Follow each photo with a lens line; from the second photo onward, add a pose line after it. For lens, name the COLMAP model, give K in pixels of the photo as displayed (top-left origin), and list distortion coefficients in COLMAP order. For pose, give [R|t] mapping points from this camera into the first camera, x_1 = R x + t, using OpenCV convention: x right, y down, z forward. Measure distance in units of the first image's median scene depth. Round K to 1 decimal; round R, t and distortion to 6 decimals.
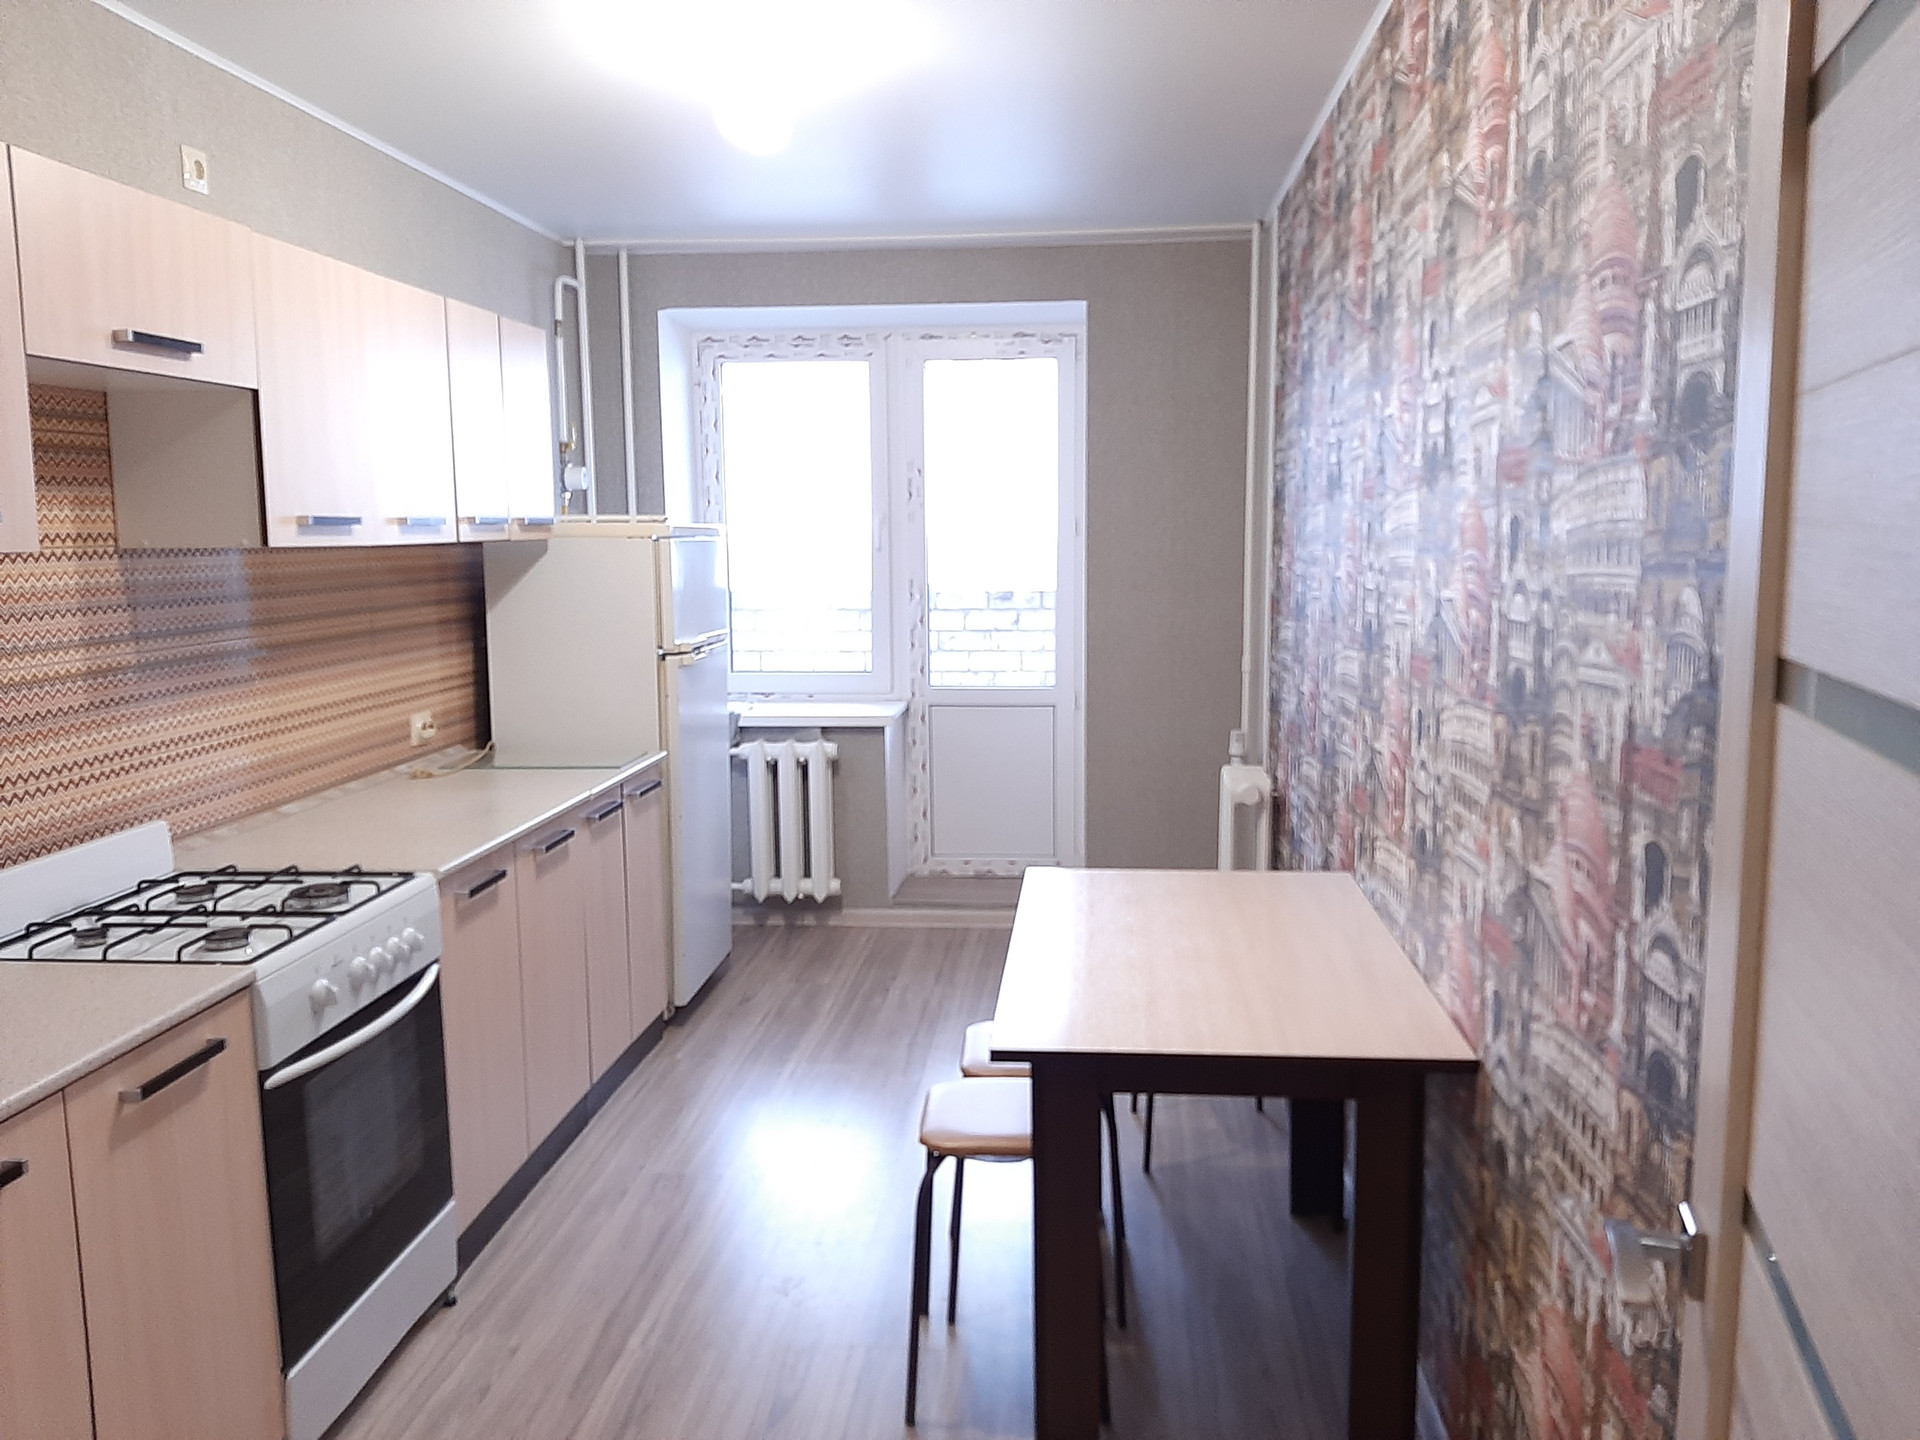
lens RADIAL K [[1481.8, 0, 998.9], [0, 1481.8, 707.1], [0, 0, 1]] dist [0.048101, -0.085338]
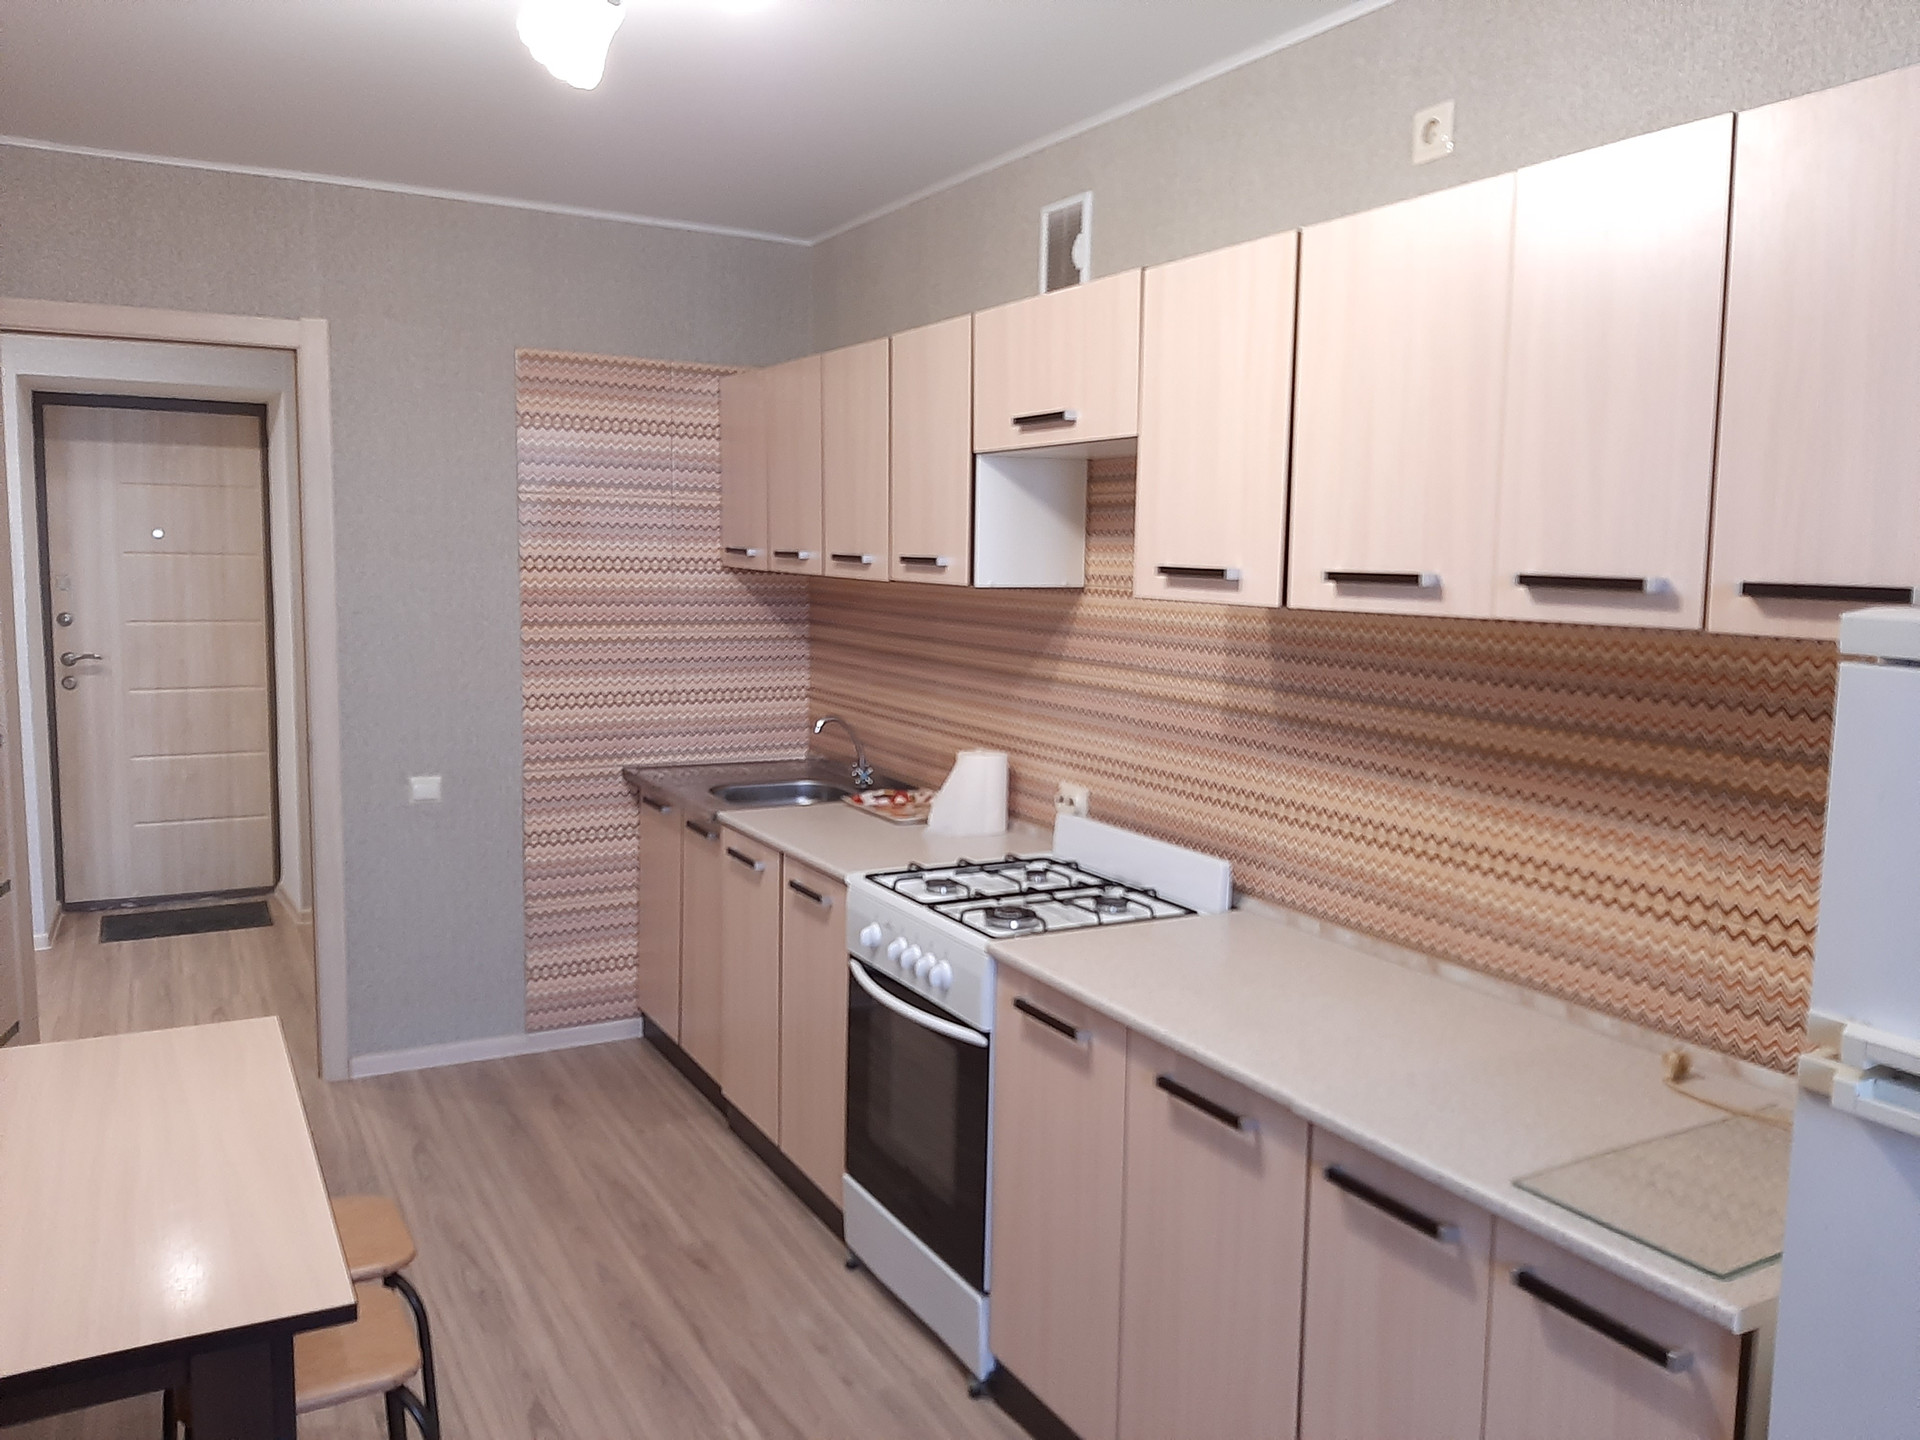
lens RADIAL K [[1481.8, 0, 998.9], [0, 1481.8, 707.1], [0, 0, 1]] dist [0.048101, -0.085338]
pose [[-0.831480, 0.048881, -0.553400, 0.127681], [-0.082493, 0.974216, 0.209997, -0.237462], [0.549395, 0.220260, -0.806009, 1.783235]]
